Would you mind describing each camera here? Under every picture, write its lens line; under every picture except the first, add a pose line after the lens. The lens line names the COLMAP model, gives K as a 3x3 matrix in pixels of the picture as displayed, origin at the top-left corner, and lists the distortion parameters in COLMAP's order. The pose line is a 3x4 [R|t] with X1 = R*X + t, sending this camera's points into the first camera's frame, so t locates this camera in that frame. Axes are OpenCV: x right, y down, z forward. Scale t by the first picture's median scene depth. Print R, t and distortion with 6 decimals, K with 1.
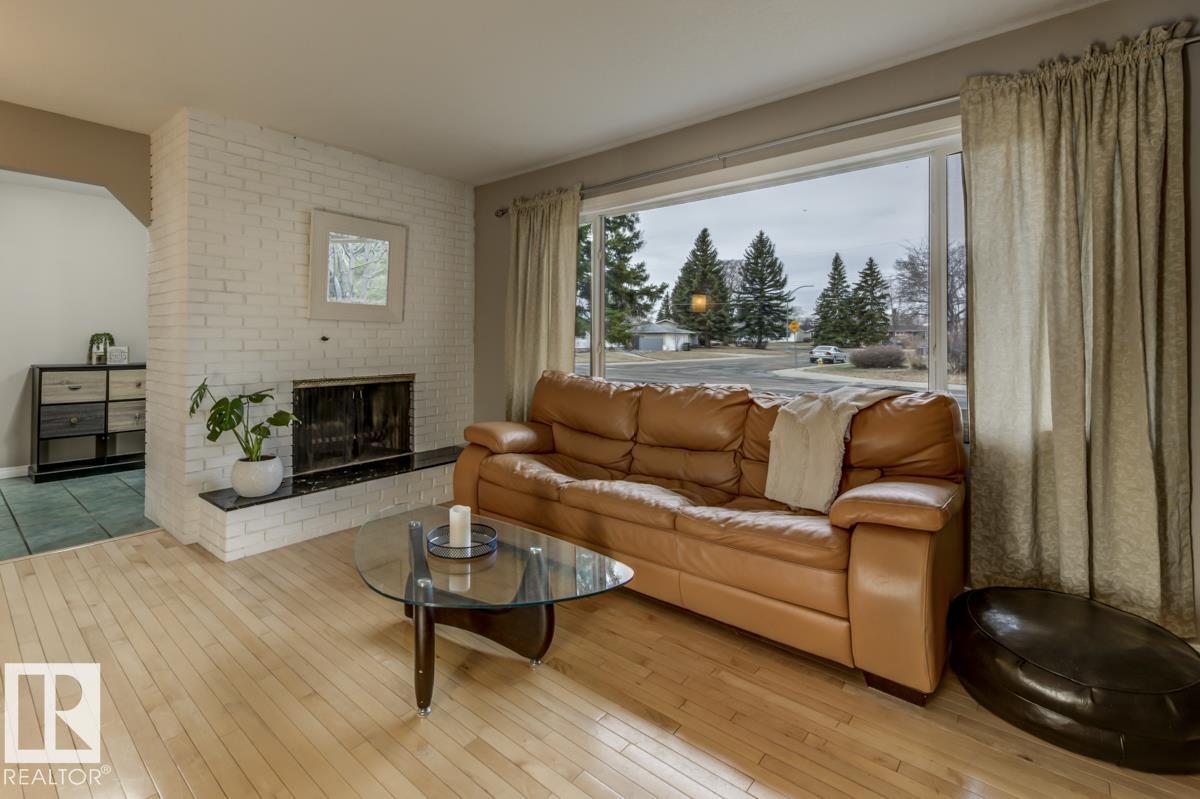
lens RADIAL K [[556.2, 0, 538.1], [0, 556.2, 345.5], [0, 0, 1]] dist [0.000539, -0.000009]
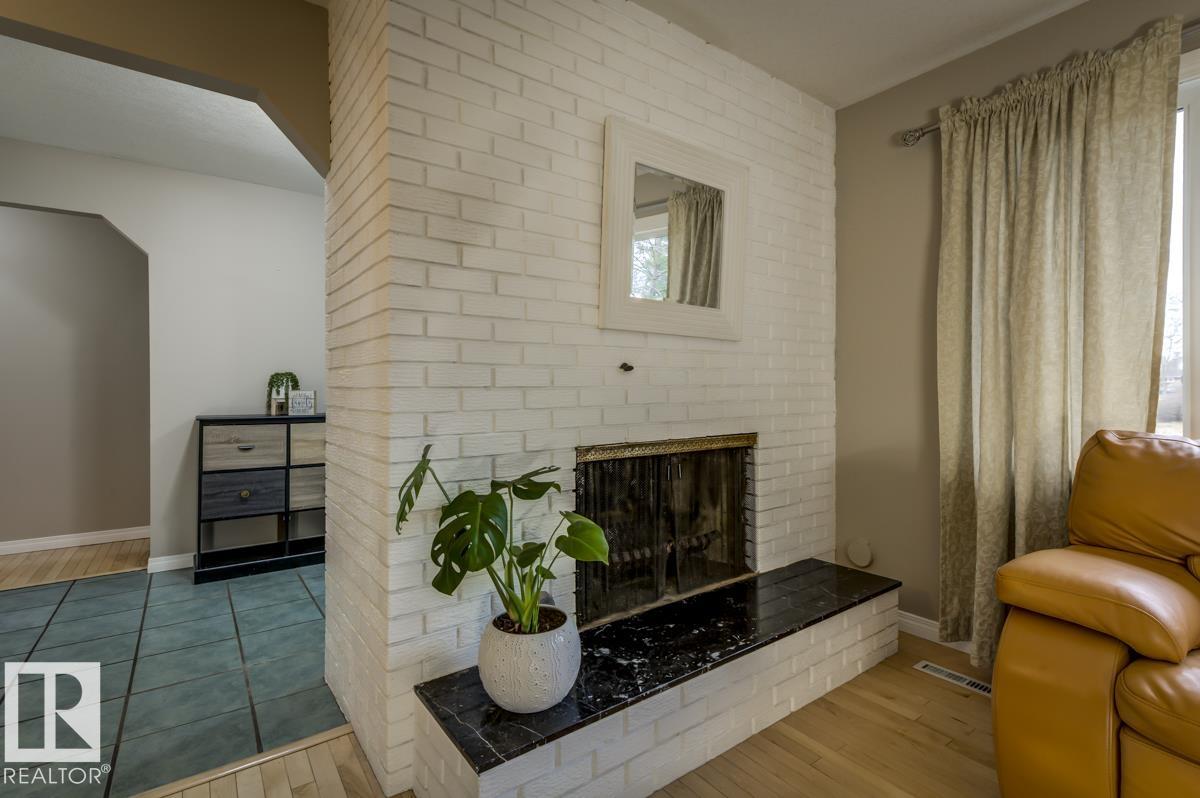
lens RADIAL K [[560.0, 0, 605.2], [0, 560.0, 396.3], [0, 0, 1]] dist [0.004730, -0.002136]
pose [[0.981428, -0.005486, -0.191751, -0.264094], [0.005506, 0.999985, -0.000424, 0.013690], [0.191751, -0.000639, 0.981443, 0.415931]]
